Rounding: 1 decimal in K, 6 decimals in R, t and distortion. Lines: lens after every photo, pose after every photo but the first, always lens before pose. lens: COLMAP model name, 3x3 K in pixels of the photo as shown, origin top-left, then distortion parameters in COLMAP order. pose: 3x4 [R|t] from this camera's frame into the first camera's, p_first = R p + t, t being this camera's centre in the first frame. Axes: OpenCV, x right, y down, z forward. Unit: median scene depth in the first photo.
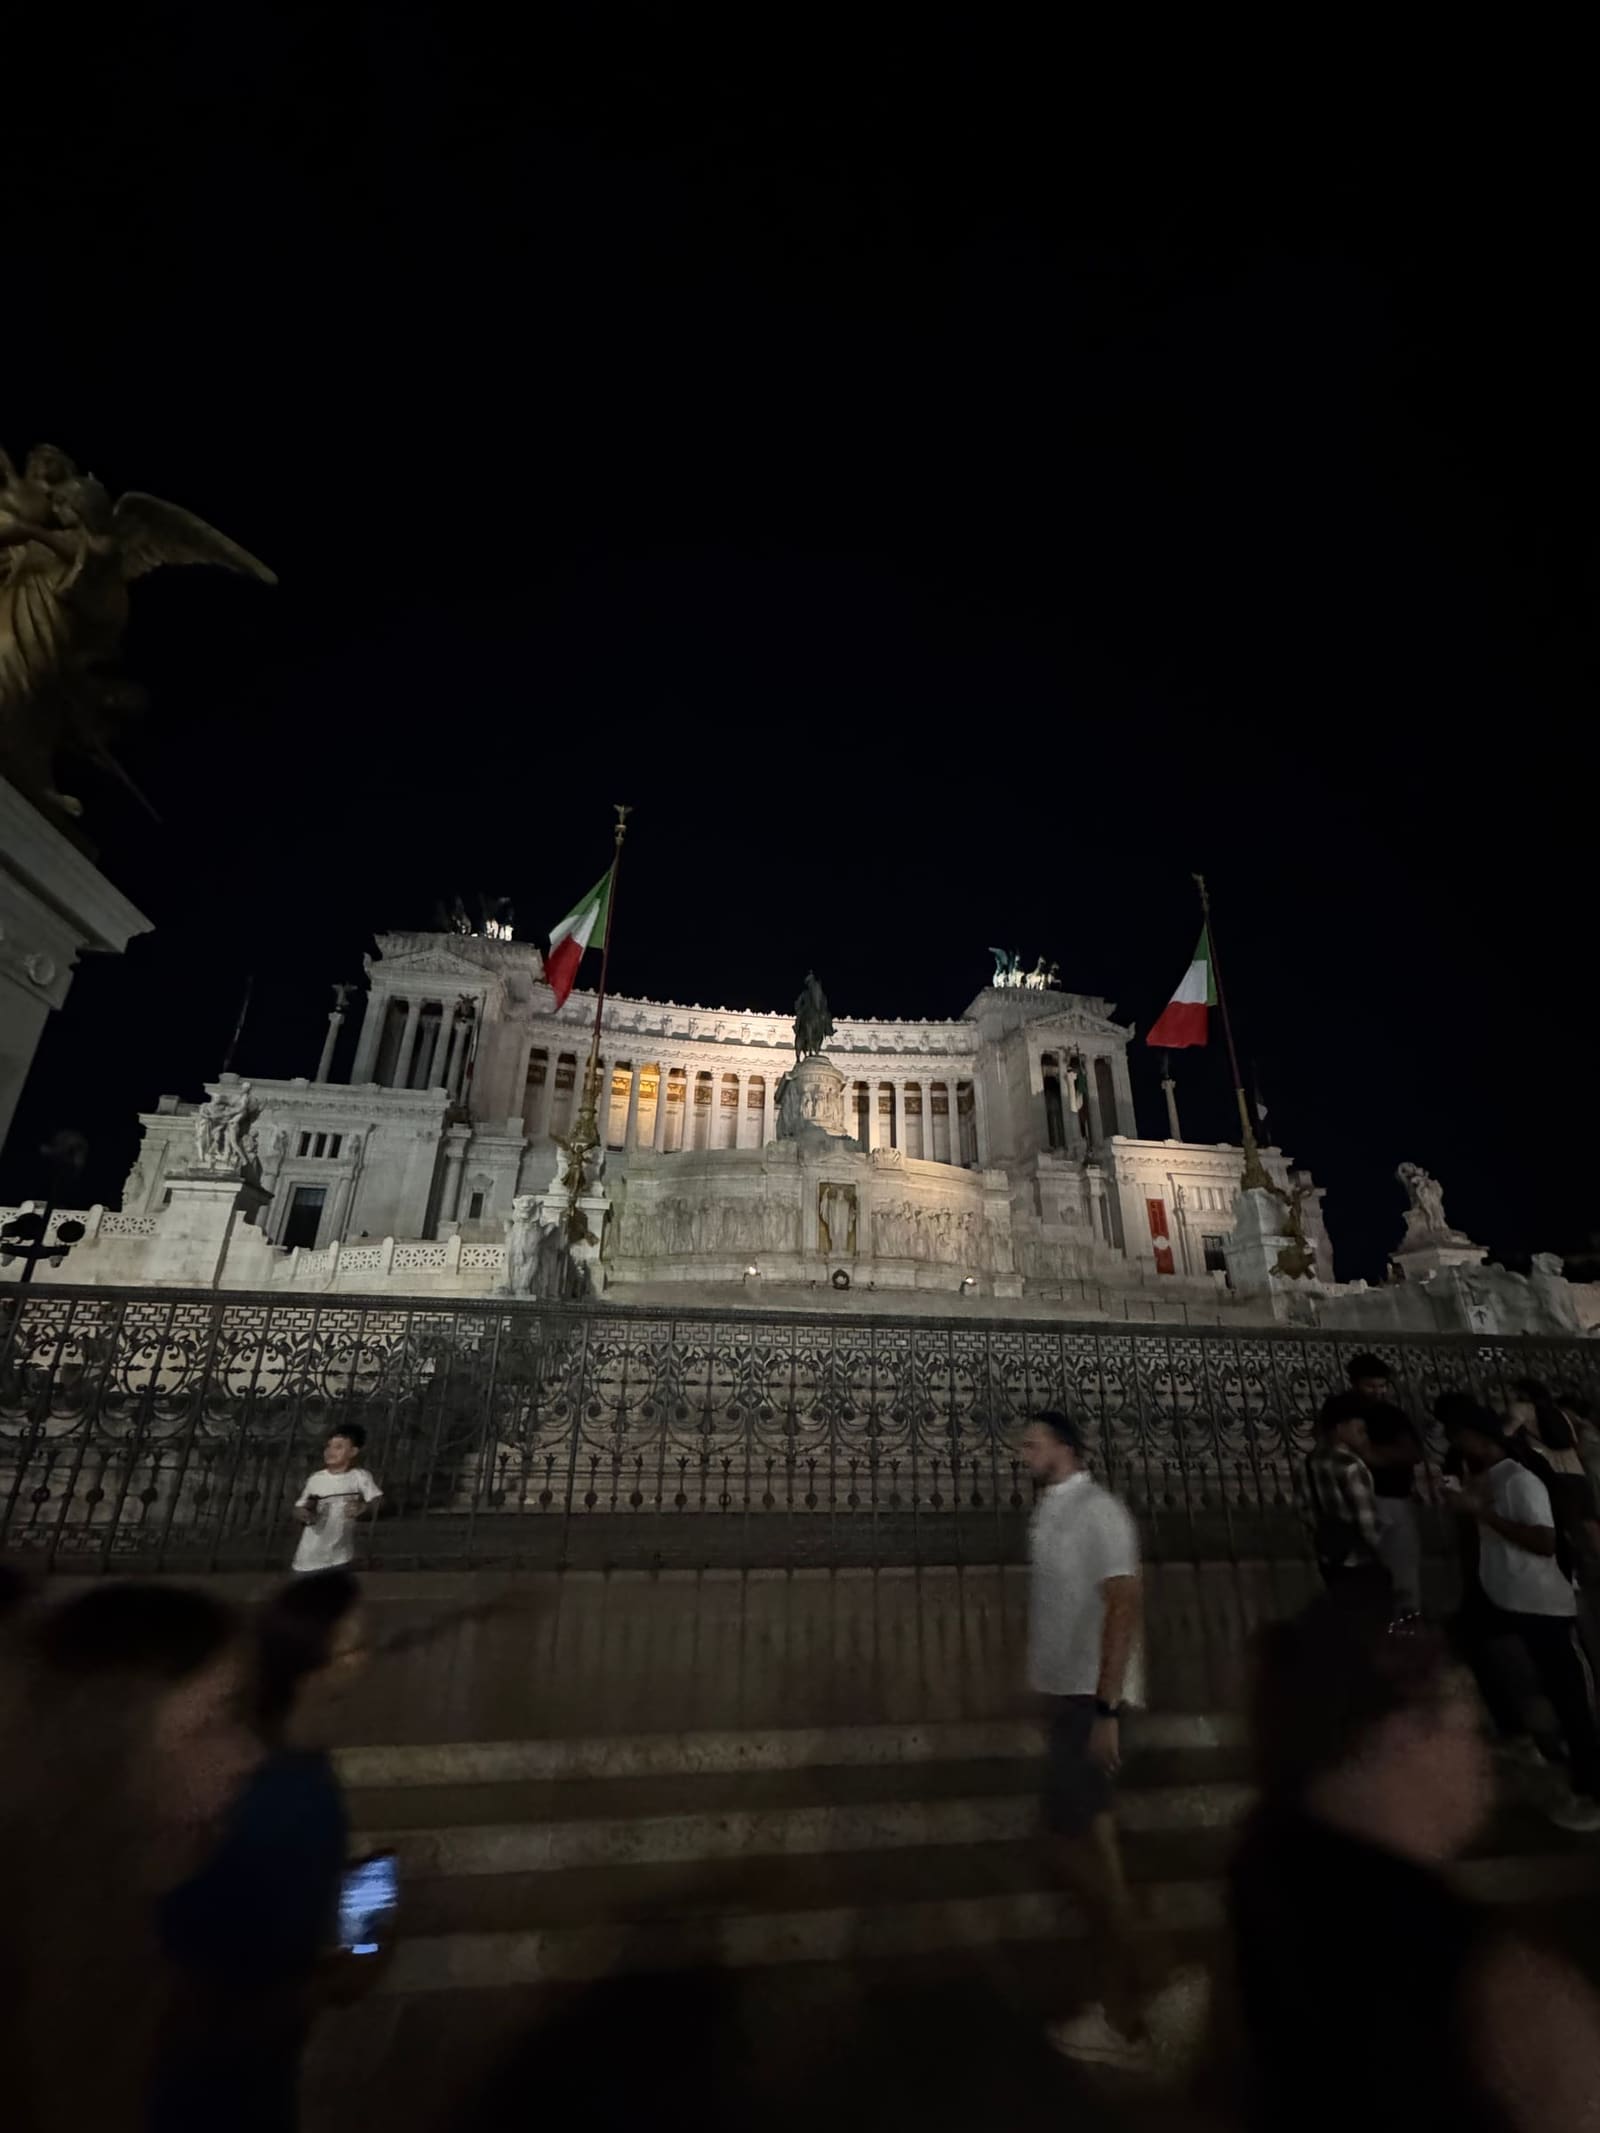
lens RADIAL K [[873.7, 0, 800.0], [0, 873.7, 1066.5], [0, 0, 1]] dist [-0.009661, -0.000050]
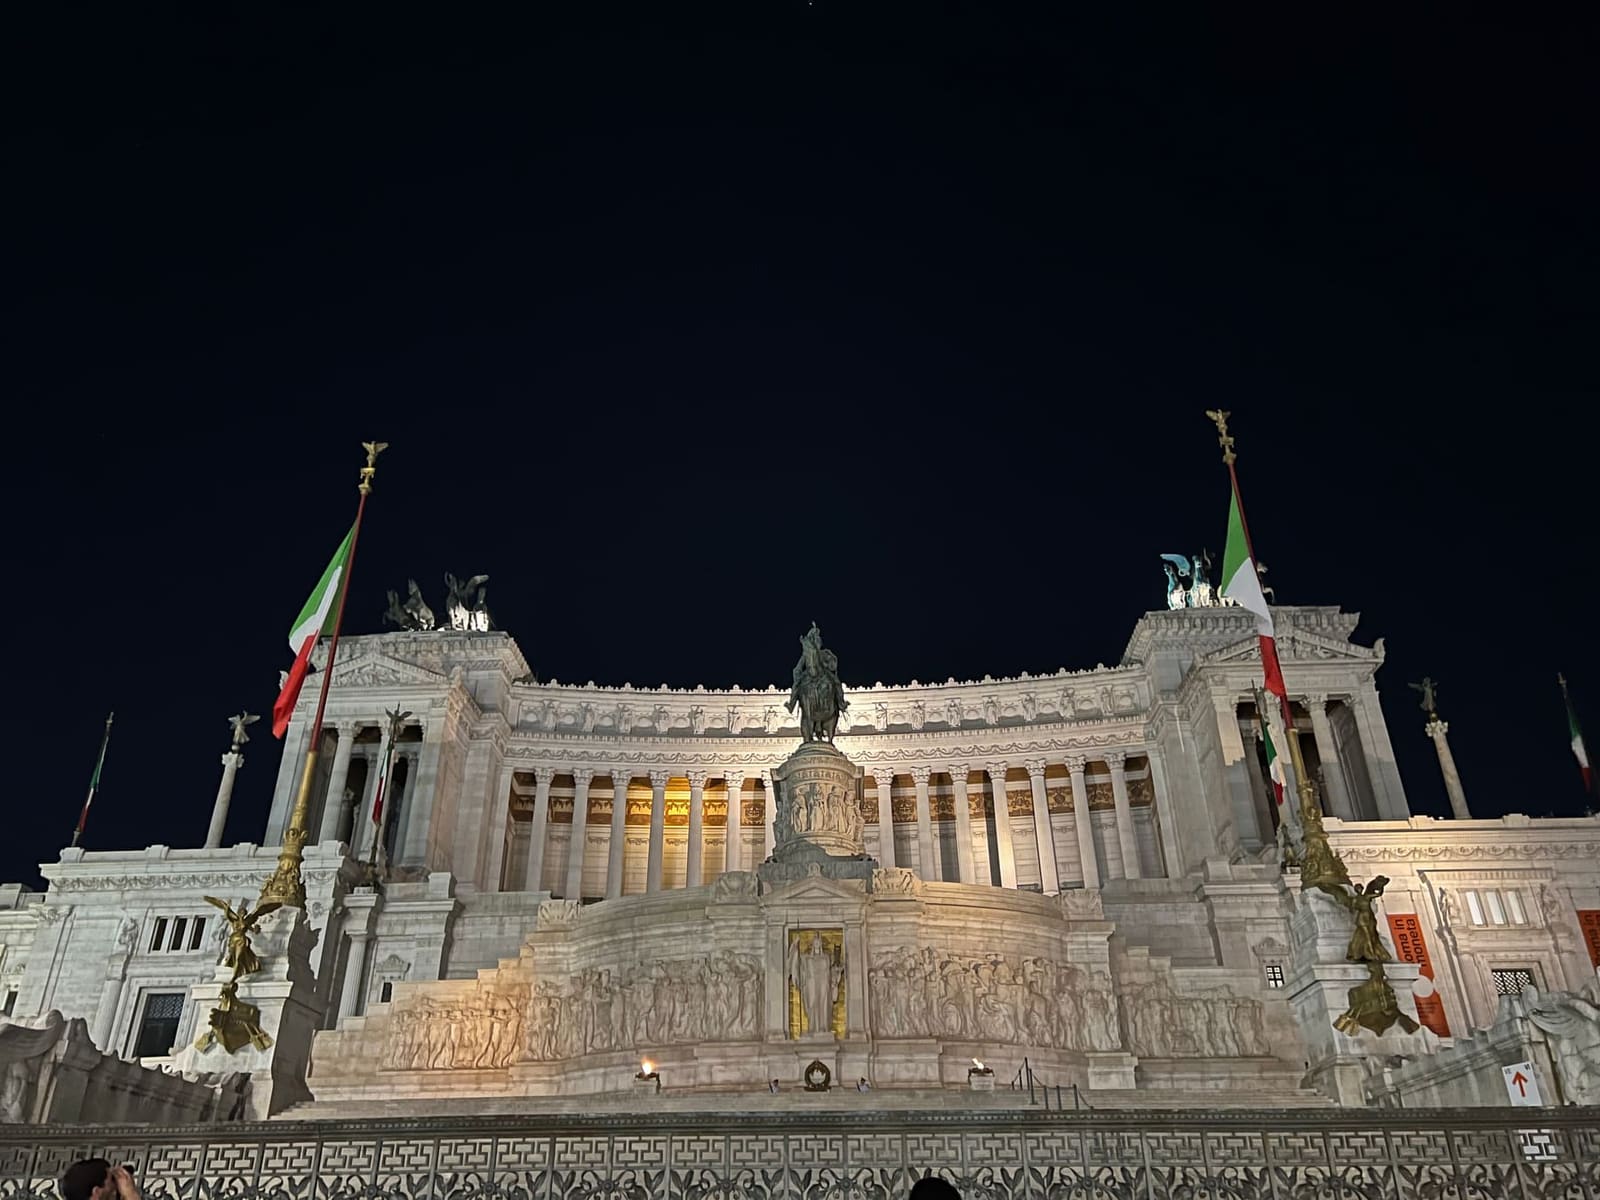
lens RADIAL K [[1224.5, 0, 800.0], [0, 1224.5, 600.0], [0, 0, 1]] dist [0.074495, -0.101652]
pose [[0.977034, -0.126000, -0.171840, 0.166502], [0.101646, 0.984366, -0.143849, 0.013812], [0.187278, 0.123079, 0.974566, 0.021838]]
